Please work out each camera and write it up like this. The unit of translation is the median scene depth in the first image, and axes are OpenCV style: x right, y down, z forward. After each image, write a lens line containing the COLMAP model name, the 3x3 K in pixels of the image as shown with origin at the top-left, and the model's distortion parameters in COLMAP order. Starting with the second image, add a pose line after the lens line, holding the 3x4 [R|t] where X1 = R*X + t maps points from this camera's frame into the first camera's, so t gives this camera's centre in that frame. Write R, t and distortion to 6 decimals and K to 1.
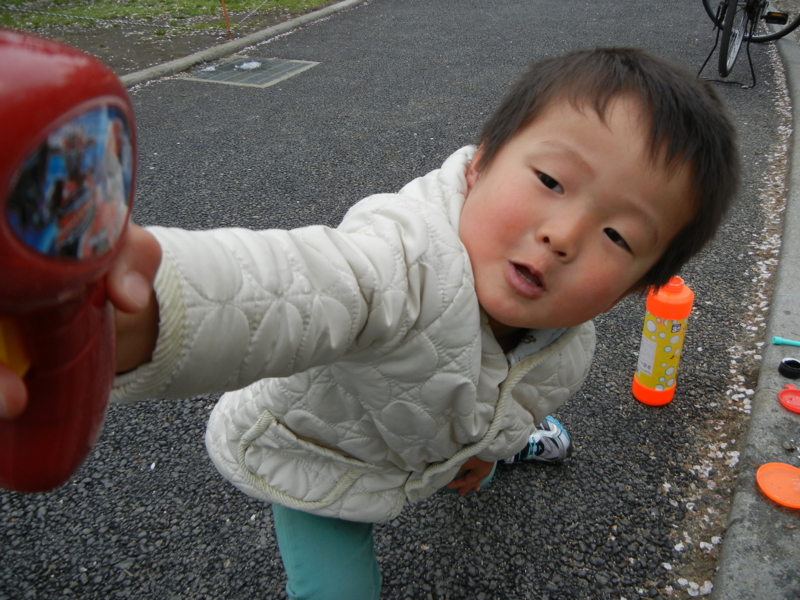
lens RADIAL K [[685.7, 0, 404.2], [0, 685.7, 296.6], [0, 0, 1]] dist [-0.014877, 0.025115]
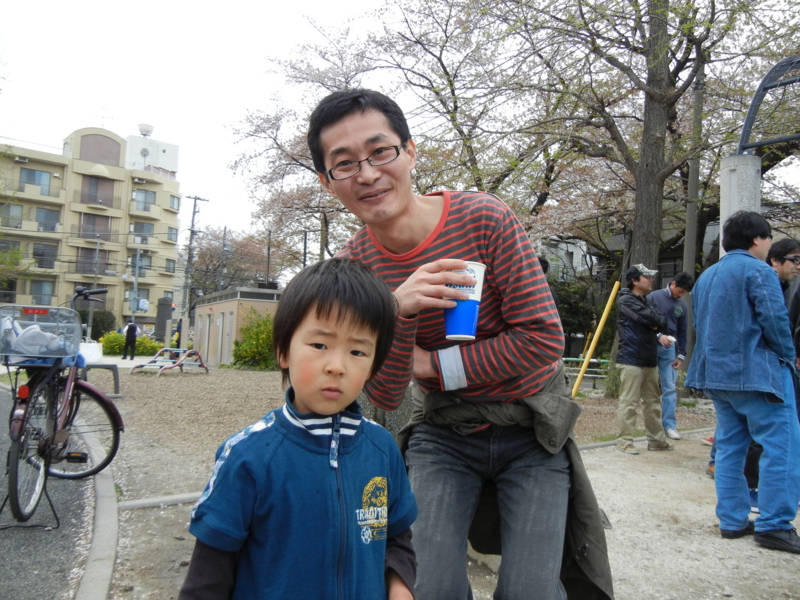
lens RADIAL K [[685.7, 0, 408.1], [0, 685.7, 301.8], [0, 0, 1]] dist [-0.014877, 0.025115]
pose [[0.686204, 0.091338, 0.721652, 0.216039], [0.330091, 0.844955, -0.420821, -0.015634], [-0.648200, 0.526980, 0.549662, -0.014460]]
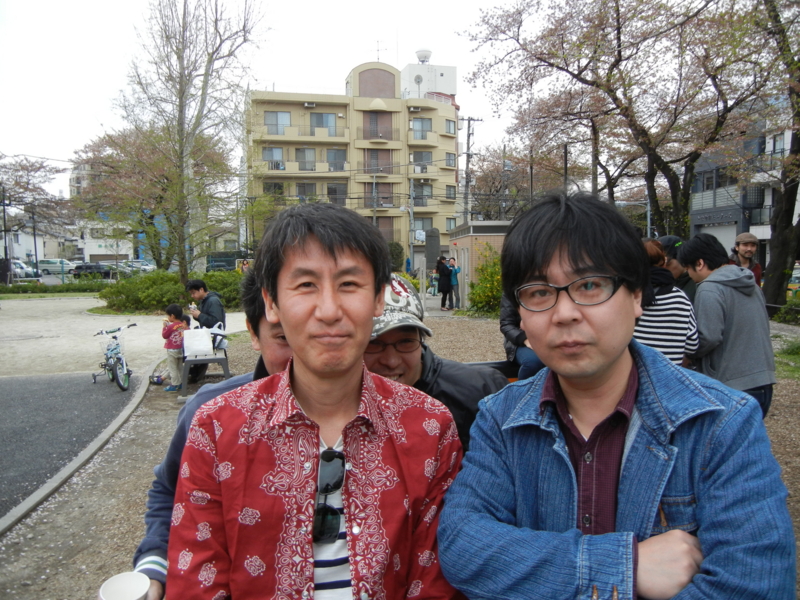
lens RADIAL K [[685.7, 0, 403.5], [0, 685.7, 303.1], [0, 0, 1]] dist [-0.014877, 0.025115]
pose [[0.933144, -0.017730, 0.359065, 1.832034], [0.181213, 0.885813, -0.427198, -0.764464], [-0.310490, 0.463704, 0.829804, 0.525133]]
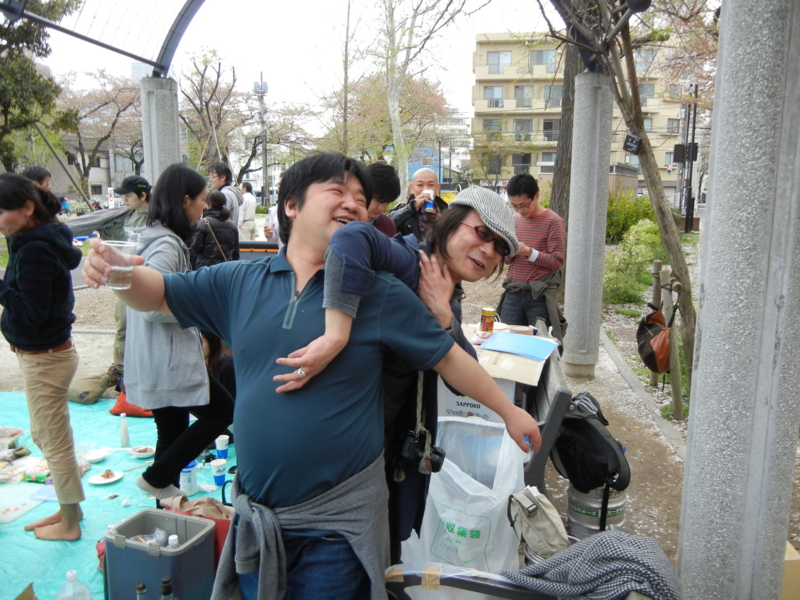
lens RADIAL K [[685.7, 0, 395.4], [0, 685.7, 299.3], [0, 0, 1]] dist [-0.014877, 0.025115]
pose [[0.998685, 0.031881, -0.040153, 4.165463], [-0.044562, 0.927052, -0.372275, 0.670121], [0.025356, 0.373575, 0.927253, -1.930581]]
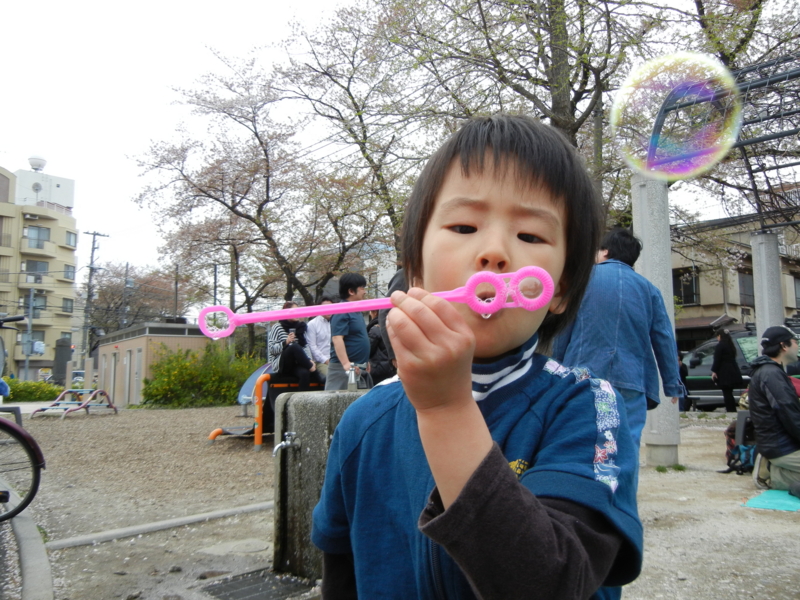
lens RADIAL K [[685.7, 0, 408.9], [0, 685.7, 301.3], [0, 0, 1]] dist [-0.014877, 0.025115]
pose [[0.590553, 0.101755, 0.800558, 0.170820], [0.415865, 0.811783, -0.409956, -0.006451], [-0.691595, 0.575025, 0.437084, 0.071775]]
